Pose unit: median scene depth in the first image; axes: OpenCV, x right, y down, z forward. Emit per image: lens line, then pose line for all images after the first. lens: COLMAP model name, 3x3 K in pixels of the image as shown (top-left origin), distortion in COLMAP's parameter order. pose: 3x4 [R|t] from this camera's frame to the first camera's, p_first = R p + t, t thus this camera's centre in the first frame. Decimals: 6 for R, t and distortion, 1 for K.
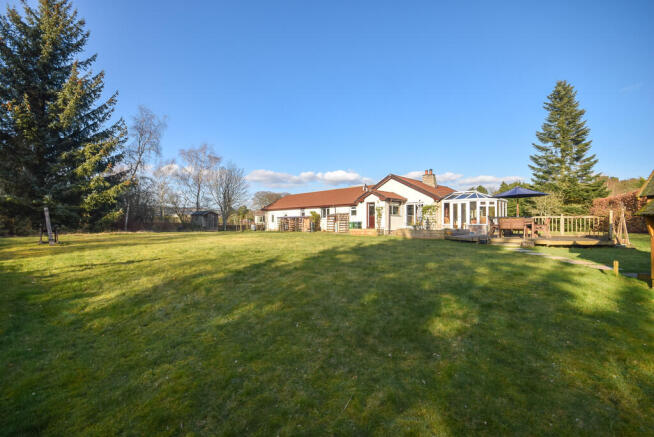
lens RADIAL K [[288.7, 0, 326.0], [0, 288.7, 217.5], [0, 0, 1]] dist [0.027448, -0.000781]
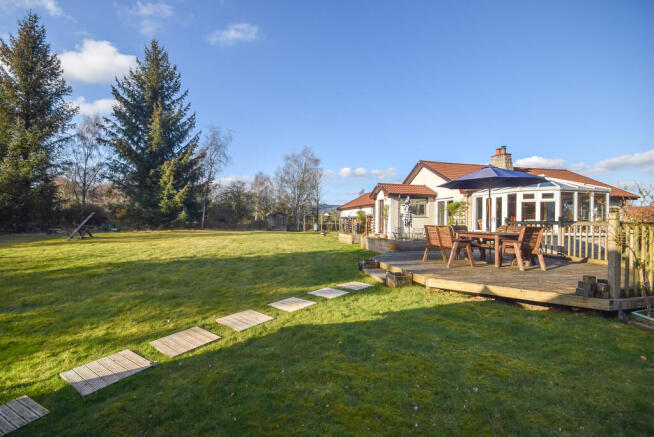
lens RADIAL K [[288.7, 0, 326.9], [0, 288.7, 224.1], [0, 0, 1]] dist [0.027448, -0.000781]
pose [[0.845295, 0.015096, -0.534087, 0.458222], [0.002322, 0.999487, 0.031927, -0.012822], [0.534295, -0.028228, 0.844827, 0.262178]]
